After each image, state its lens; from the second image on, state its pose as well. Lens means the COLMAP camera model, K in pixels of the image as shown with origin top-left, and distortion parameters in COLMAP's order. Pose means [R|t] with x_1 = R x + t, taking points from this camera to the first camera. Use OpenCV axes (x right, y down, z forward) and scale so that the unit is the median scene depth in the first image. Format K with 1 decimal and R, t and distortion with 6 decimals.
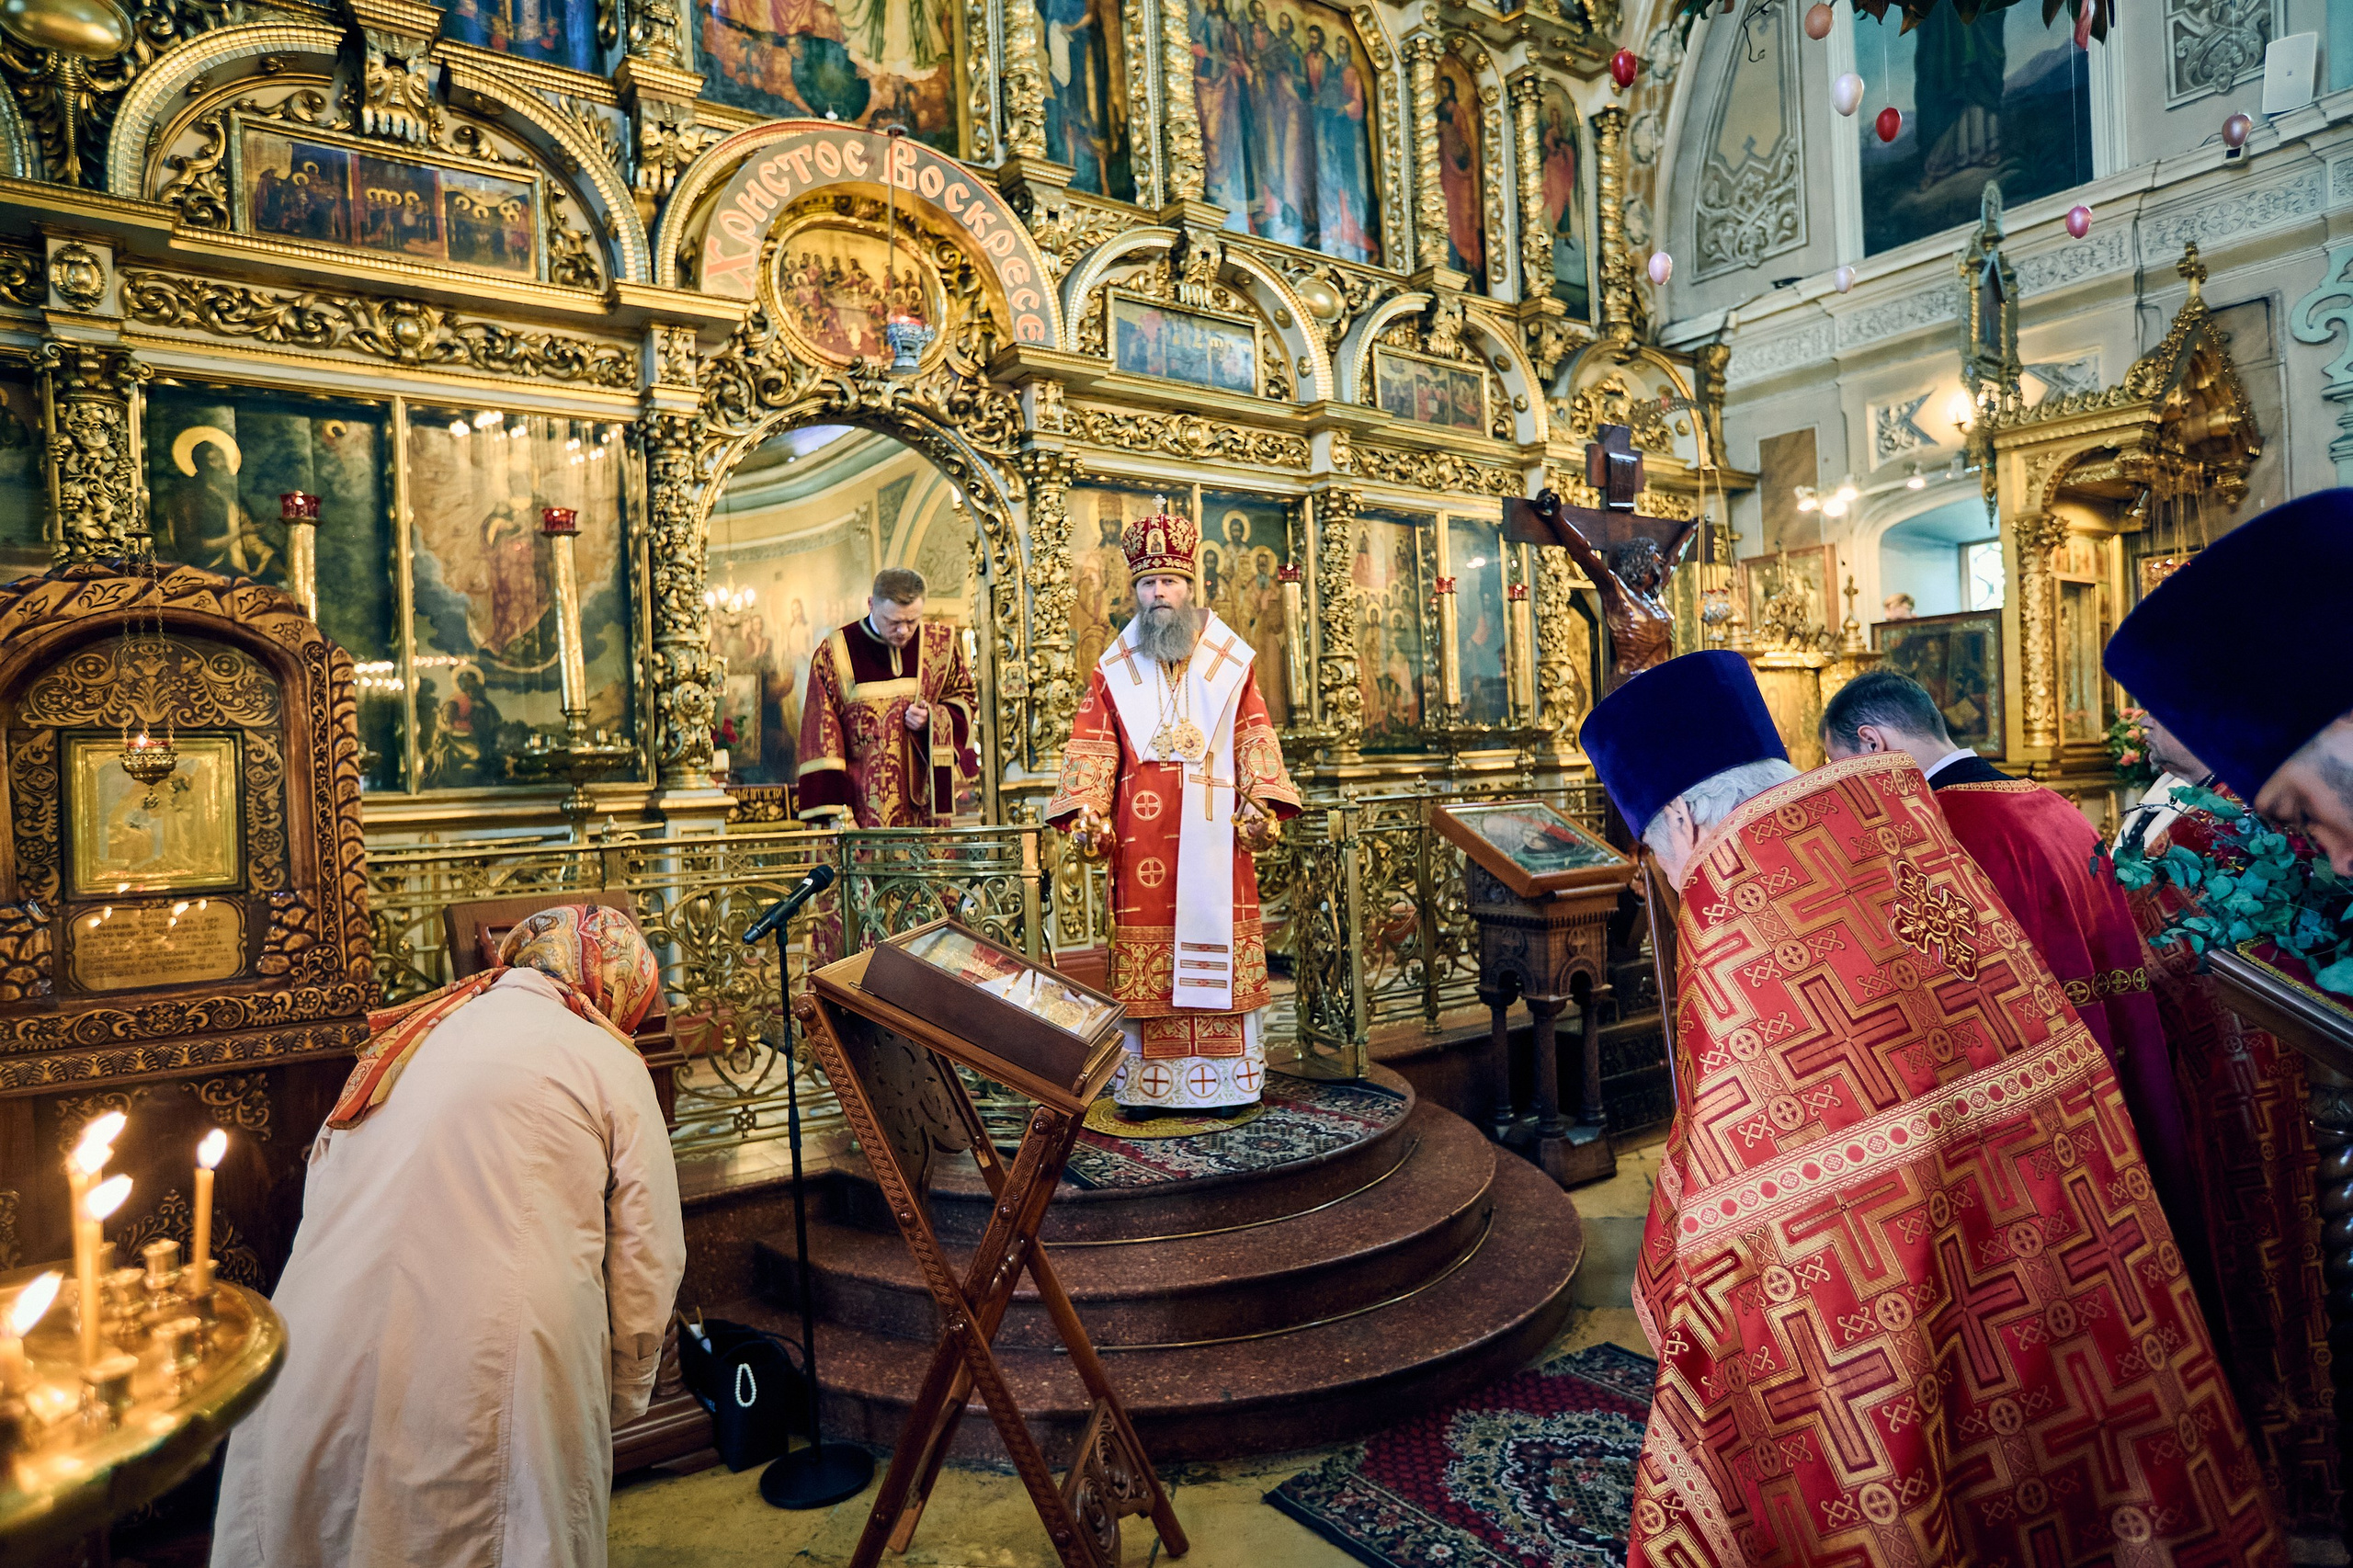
lens RADIAL K [[1376.9, 0, 1176.5], [0, 1376.9, 784.0], [0, 0, 1]] dist [-0.025106, 0.036486]
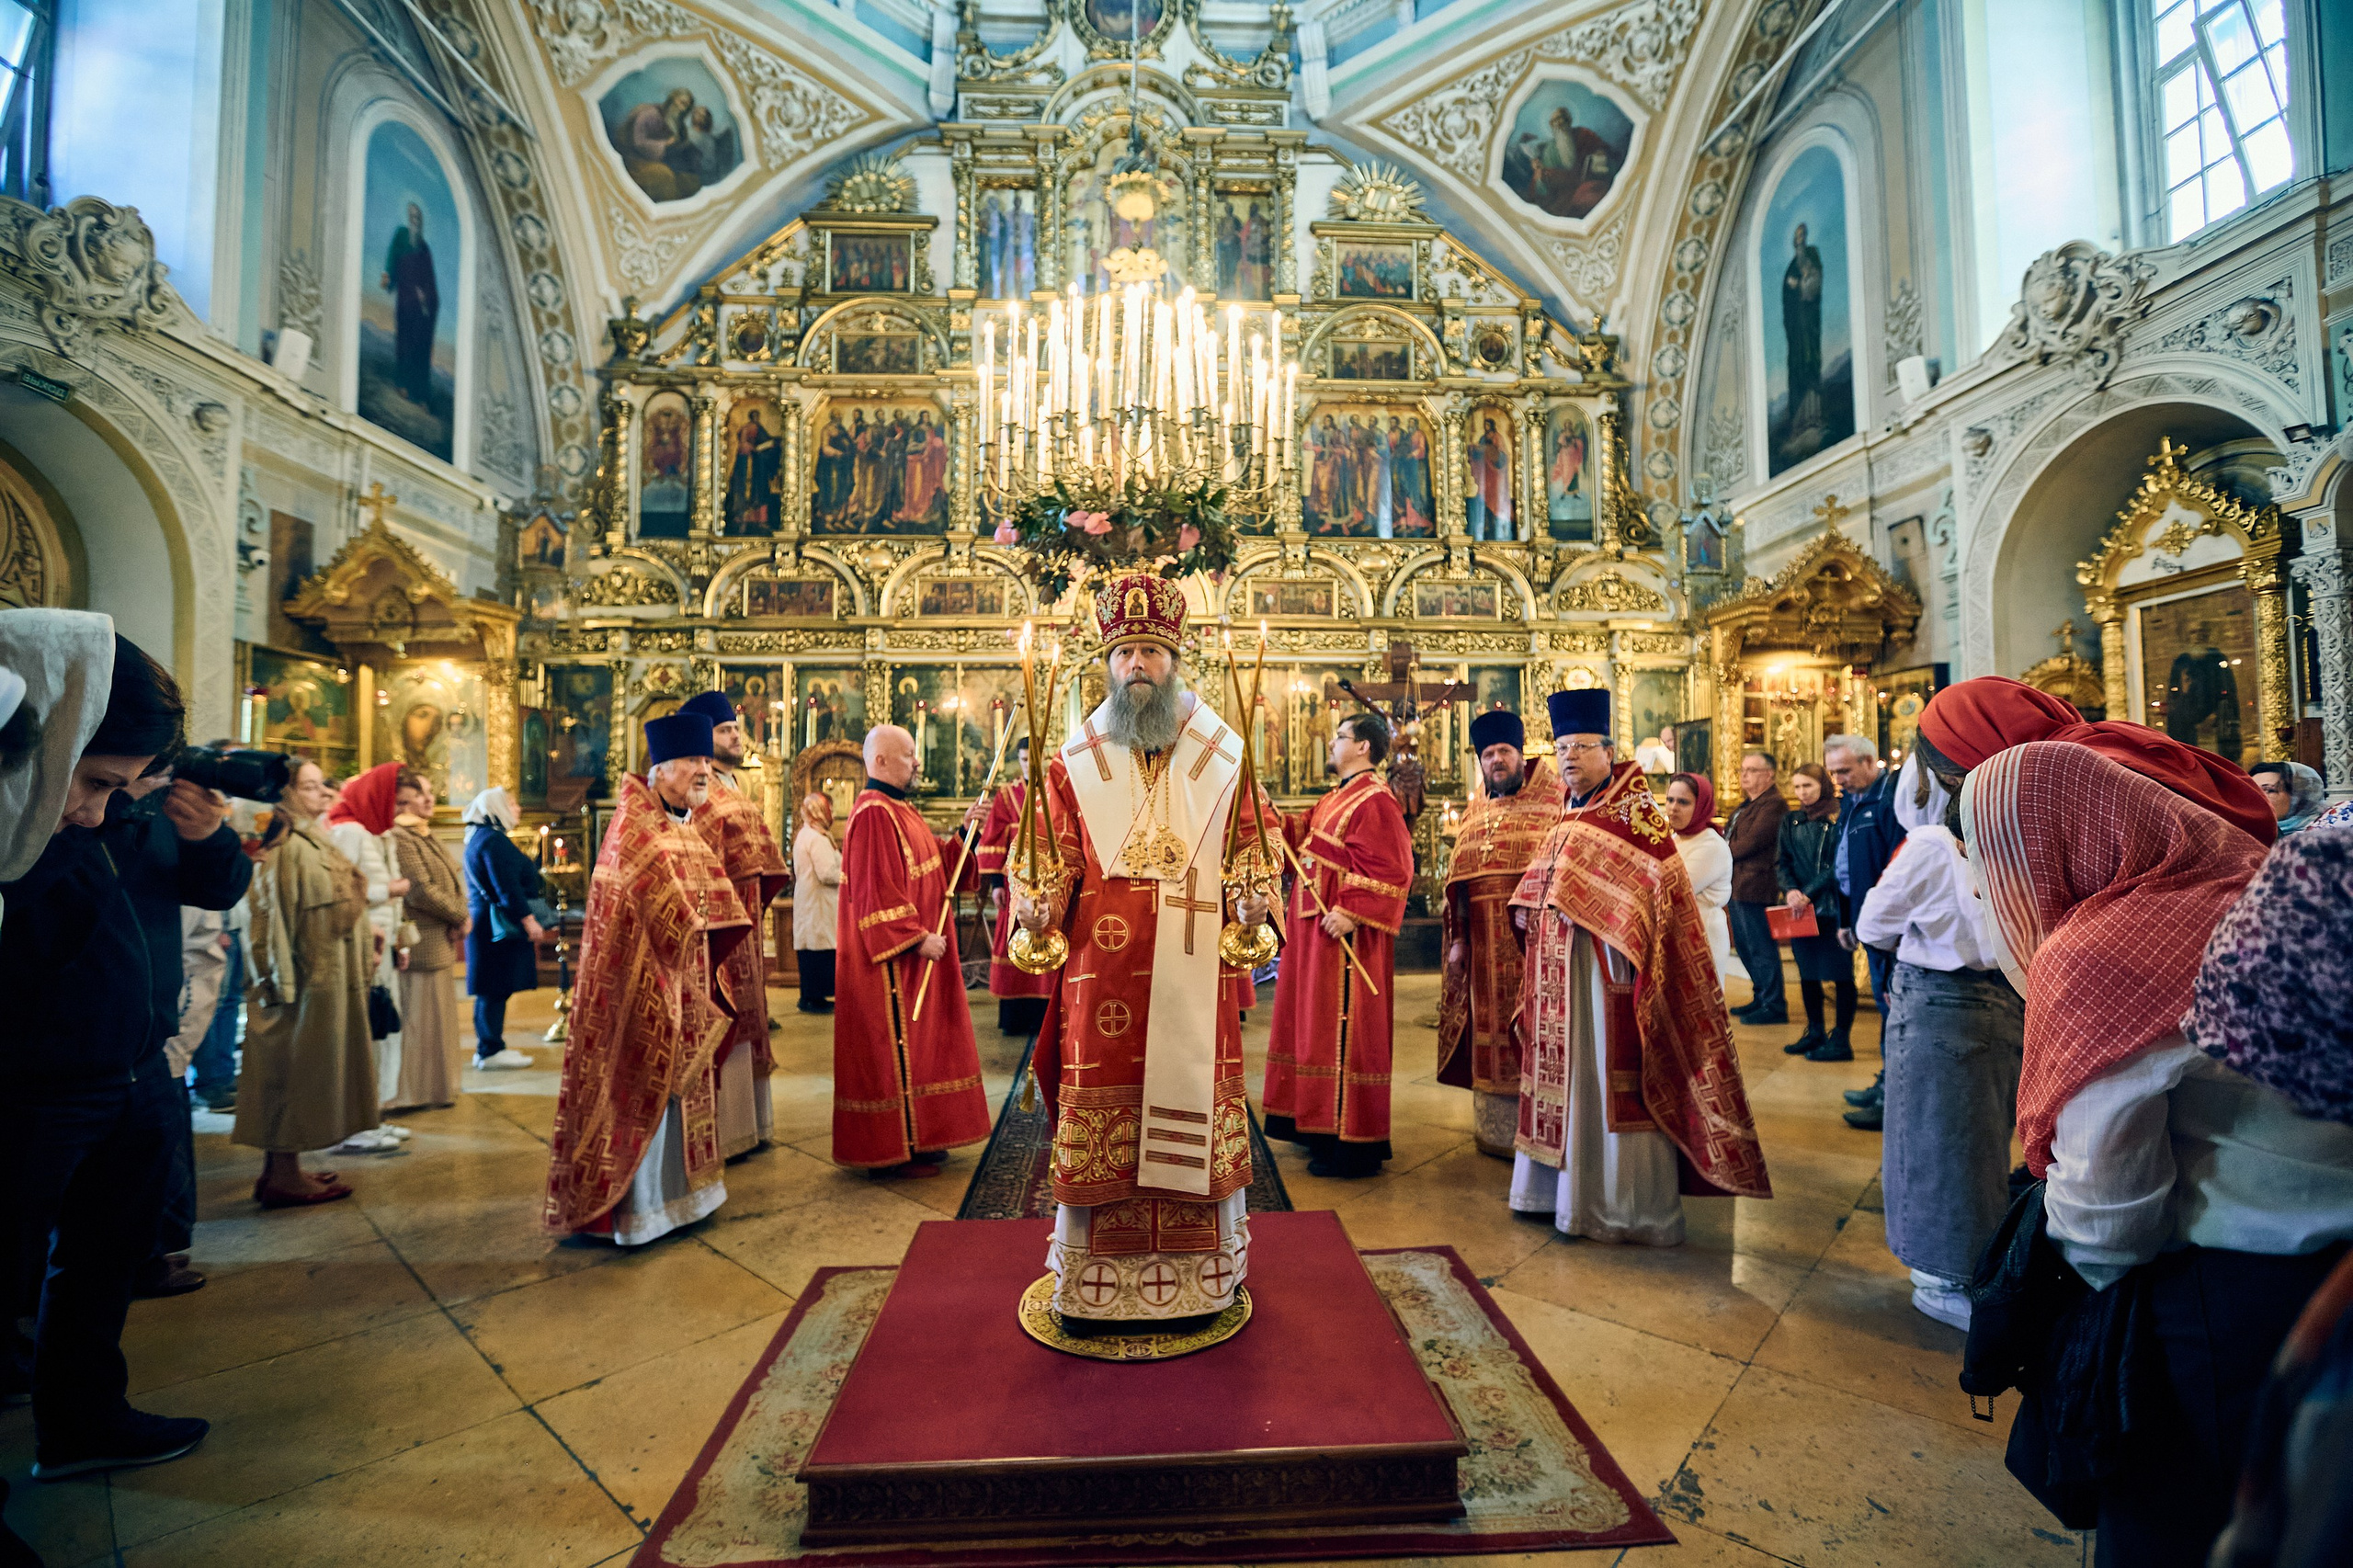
lens RADIAL K [[1093.7, 0, 1176.6], [0, 1093.7, 768.6], [0, 0, 1]] dist [-0.030254, 0.012905]
pose [[0.832358, 0.011317, -0.554122, 1.096936], [-0.033341, 0.999003, -0.029679, -0.004870], [0.553234, 0.043179, 0.831906, -0.660374]]
